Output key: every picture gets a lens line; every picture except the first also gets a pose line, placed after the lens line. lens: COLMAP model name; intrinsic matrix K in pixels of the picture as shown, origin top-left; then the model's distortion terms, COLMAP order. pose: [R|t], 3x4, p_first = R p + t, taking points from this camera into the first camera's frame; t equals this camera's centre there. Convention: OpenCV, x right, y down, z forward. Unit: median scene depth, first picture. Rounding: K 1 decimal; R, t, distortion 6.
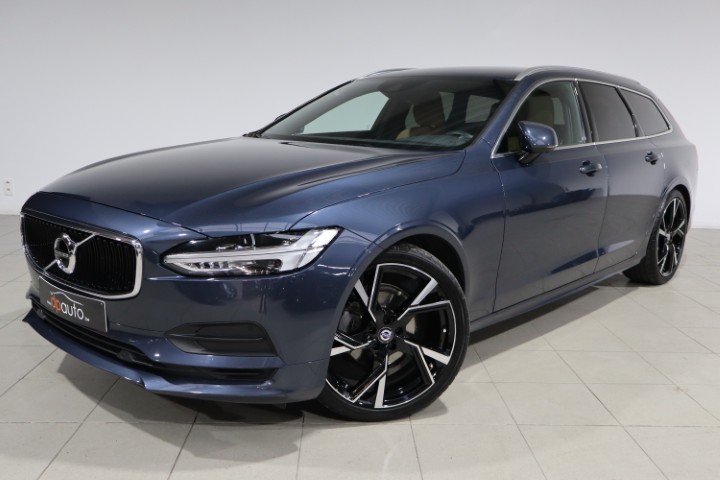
lens RADIAL K [[679.1, 0, 360.0], [0, 679.1, 240.0], [0, 0, 1]] dist [-0.008468, -0.007579]
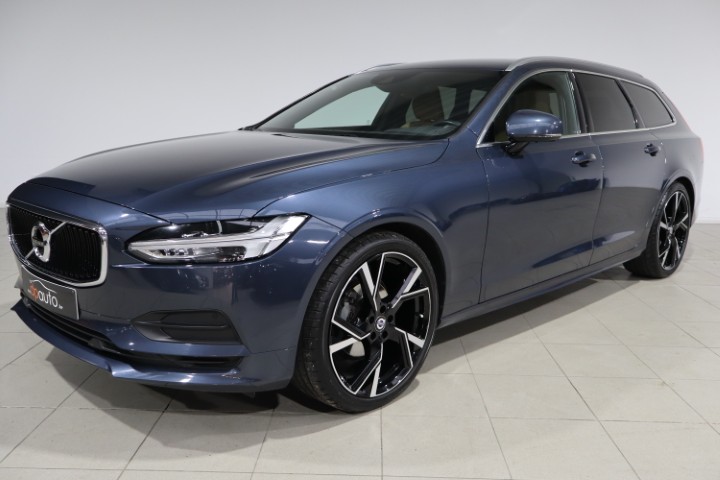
lens RADIAL K [[649.6, 0, 360.0], [0, 649.6, 240.0], [0, 0, 1]] dist [-0.011747, -0.004759]
pose [[0.998715, 0.000564, -0.050674, 0.083019], [-0.000577, 1.000000, -0.000230, 0.016368], [0.050673, 0.000259, 0.998715, 0.057365]]
